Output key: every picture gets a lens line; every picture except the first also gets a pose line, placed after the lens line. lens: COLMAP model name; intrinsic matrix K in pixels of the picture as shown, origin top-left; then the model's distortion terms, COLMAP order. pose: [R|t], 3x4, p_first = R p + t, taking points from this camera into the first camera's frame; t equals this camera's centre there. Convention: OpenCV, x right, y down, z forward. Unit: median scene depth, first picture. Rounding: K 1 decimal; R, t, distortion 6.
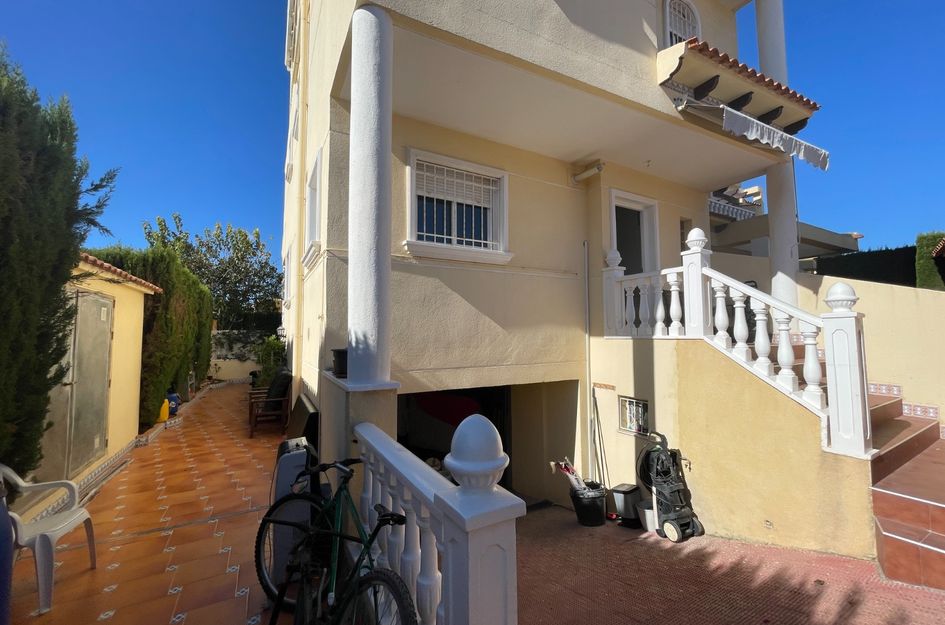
lens RADIAL K [[382.6, 0, 468.8], [0, 382.6, 310.0], [0, 0, 1]] dist [0.000535, -0.000080]
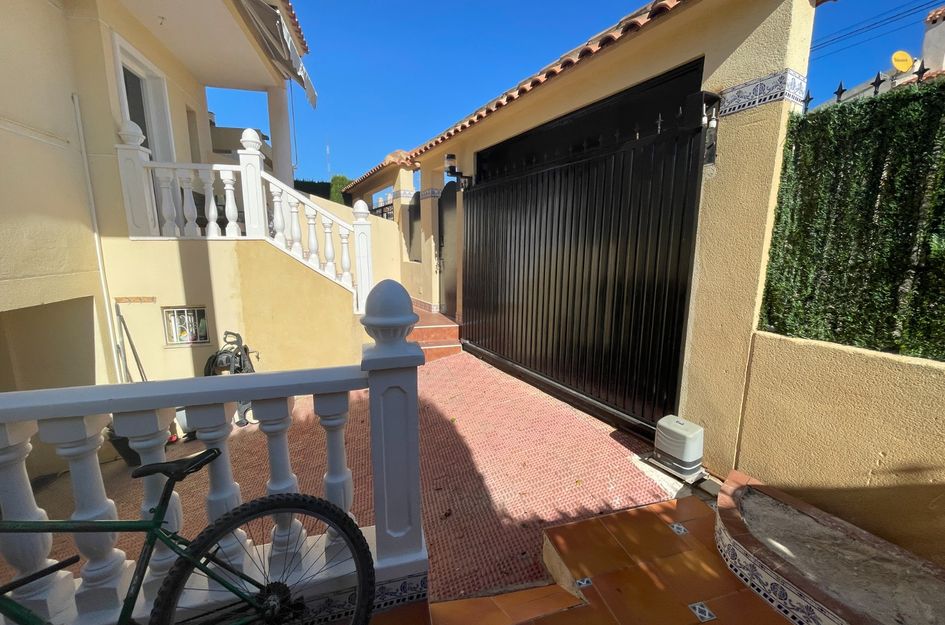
lens RADIAL K [[382.6, 0, 468.8], [0, 382.6, 310.0], [0, 0, 1]] dist [0.000535, -0.000080]
pose [[0.247142, -0.151250, 0.957102, -0.278758], [-0.060695, 0.983387, 0.171076, 0.045273], [-0.967076, -0.100372, 0.233856, 0.148931]]
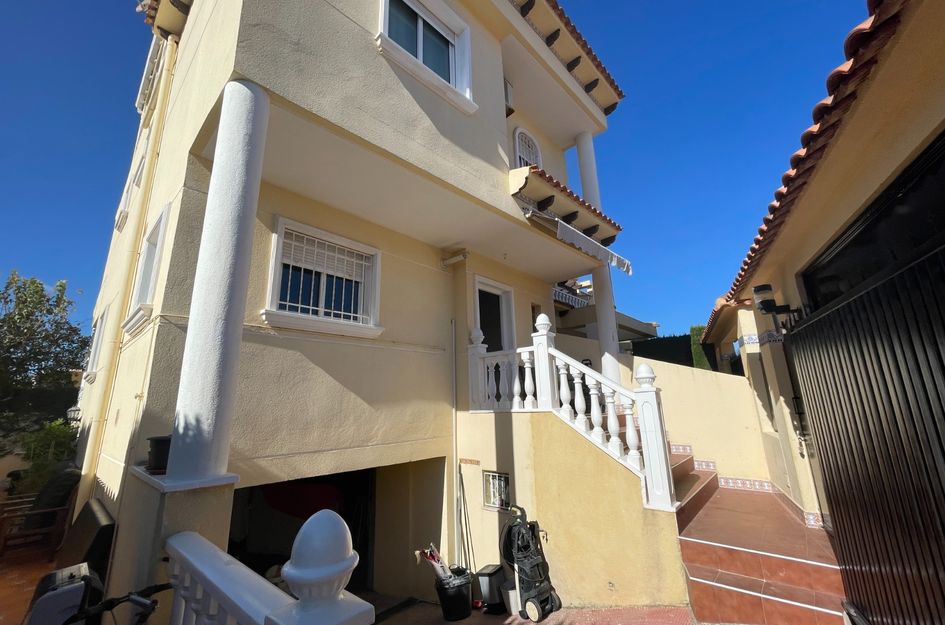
lens RADIAL K [[382.6, 0, 468.8], [0, 382.6, 310.0], [0, 0, 1]] dist [0.000535, -0.000080]
pose [[0.946427, 0.058088, 0.317649, 0.007609], [0.002216, 0.982496, -0.186271, -0.007421], [-0.322909, 0.176996, 0.929732, -0.014934]]
